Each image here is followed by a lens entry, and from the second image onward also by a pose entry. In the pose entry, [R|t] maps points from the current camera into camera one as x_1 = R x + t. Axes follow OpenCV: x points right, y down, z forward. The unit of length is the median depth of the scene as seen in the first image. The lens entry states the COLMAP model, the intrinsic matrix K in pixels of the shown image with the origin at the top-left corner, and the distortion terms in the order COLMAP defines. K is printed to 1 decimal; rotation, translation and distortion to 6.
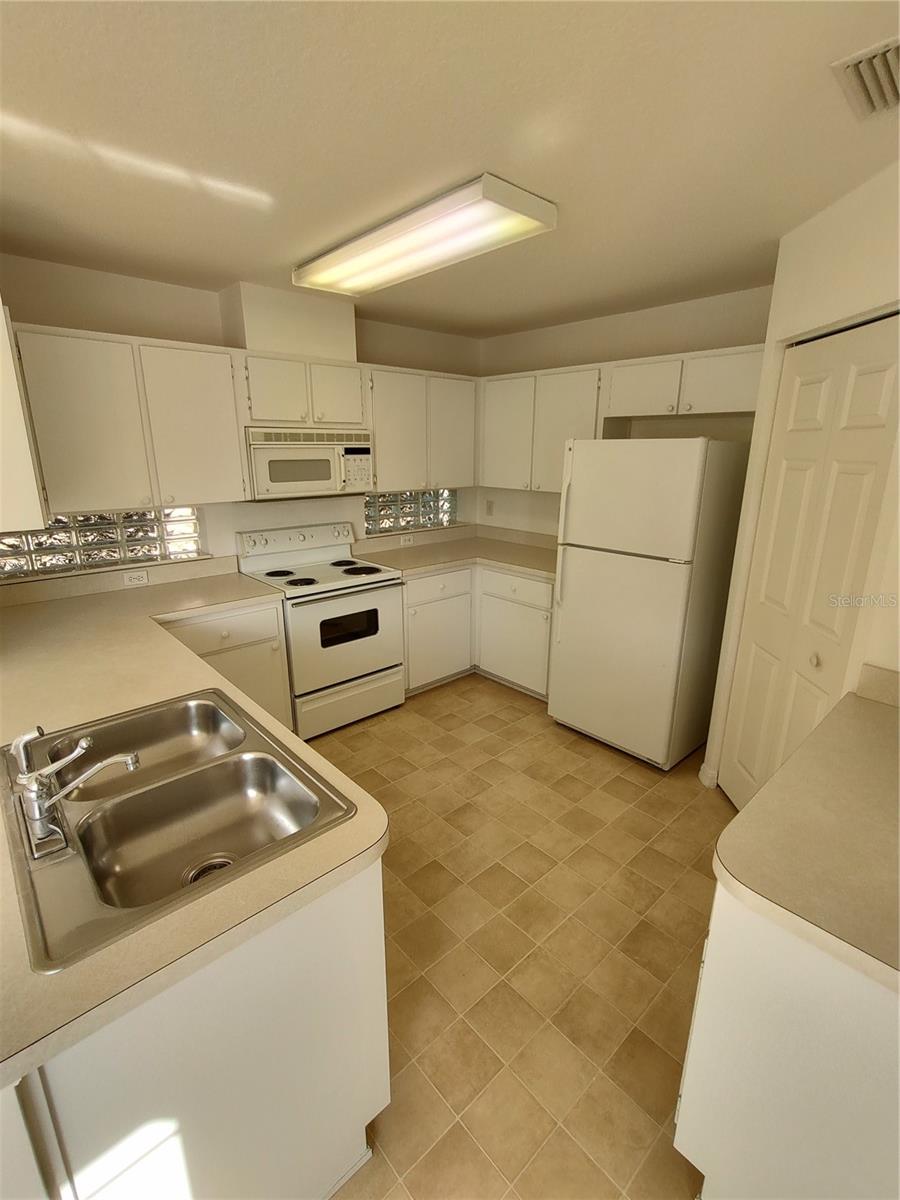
lens RADIAL K [[543.4, 0, 456.0], [0, 543.4, 597.5], [0, 0, 1]] dist [-0.003901, 0.002099]
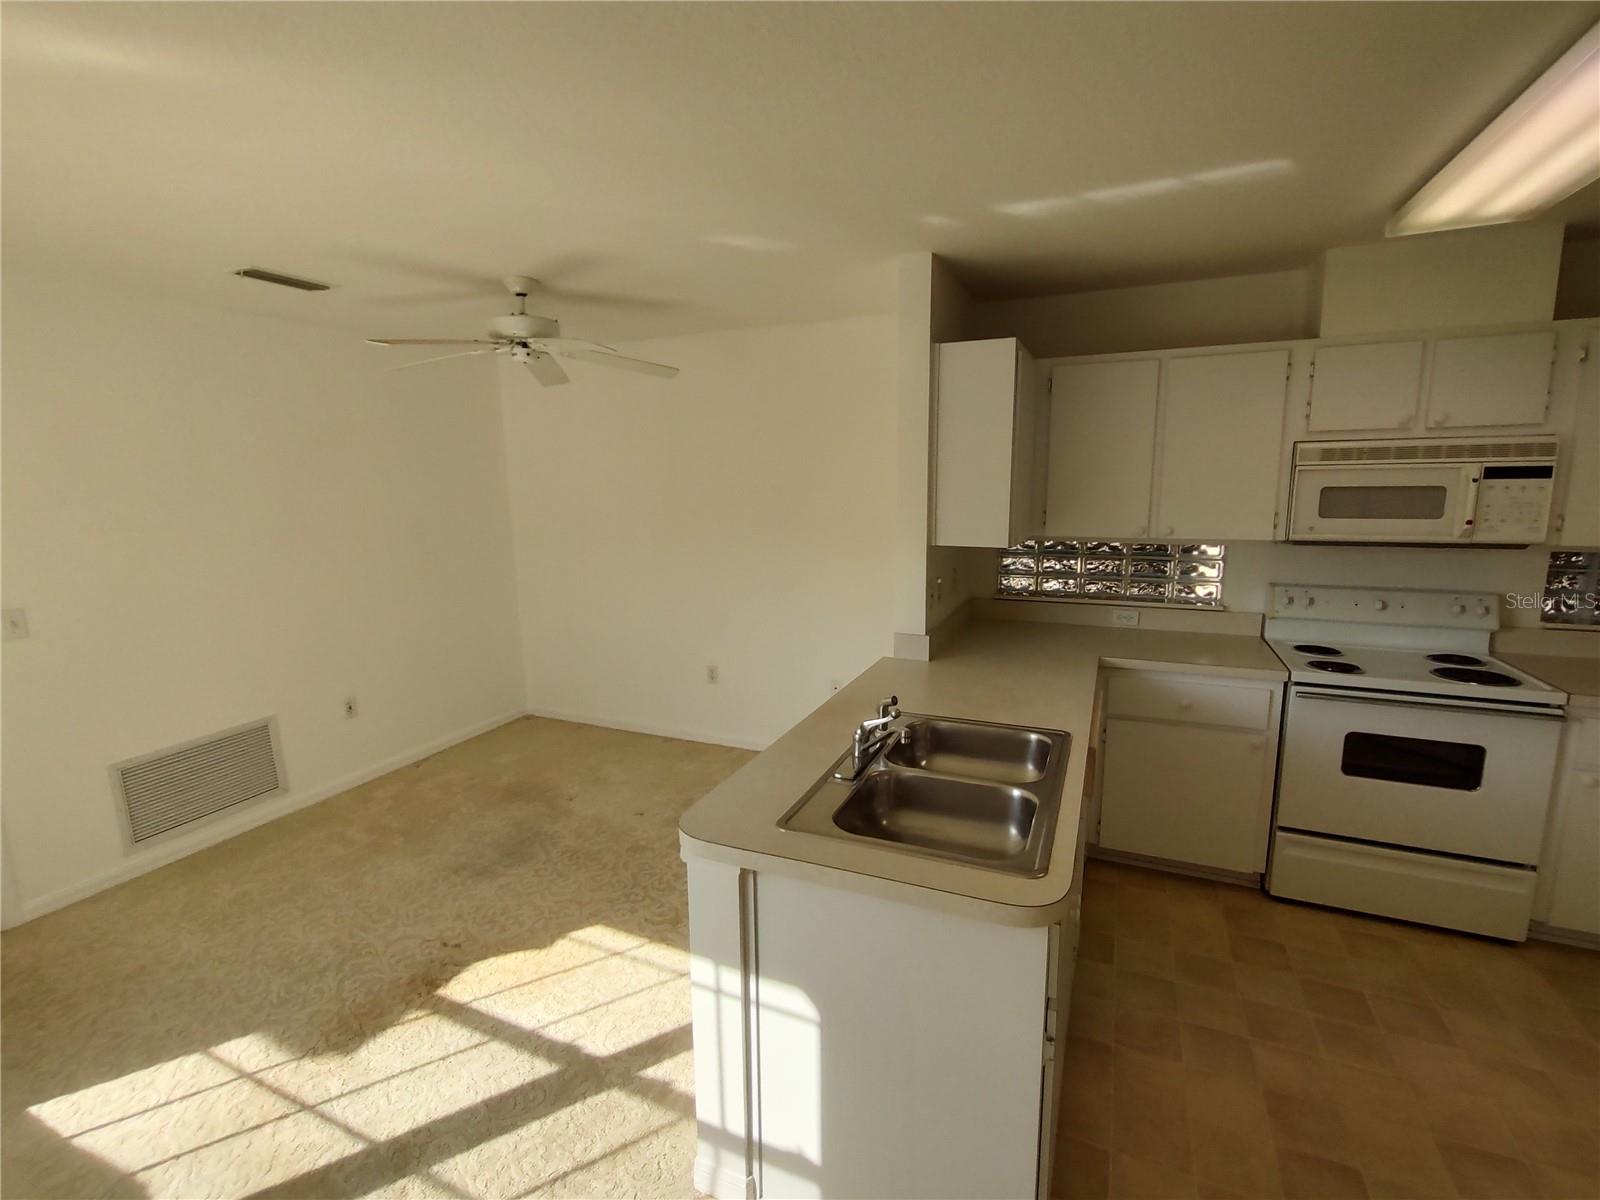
lens RADIAL K [[724.5, 0, 796.5], [0, 724.5, 593.9], [0, 0, 1]] dist [-0.003901, 0.002099]
pose [[0.395797, 0.139601, -0.907665, 0.253895], [-0.230415, 0.971858, 0.048999, -0.007013], [0.888962, 0.189746, 0.416824, 0.029313]]
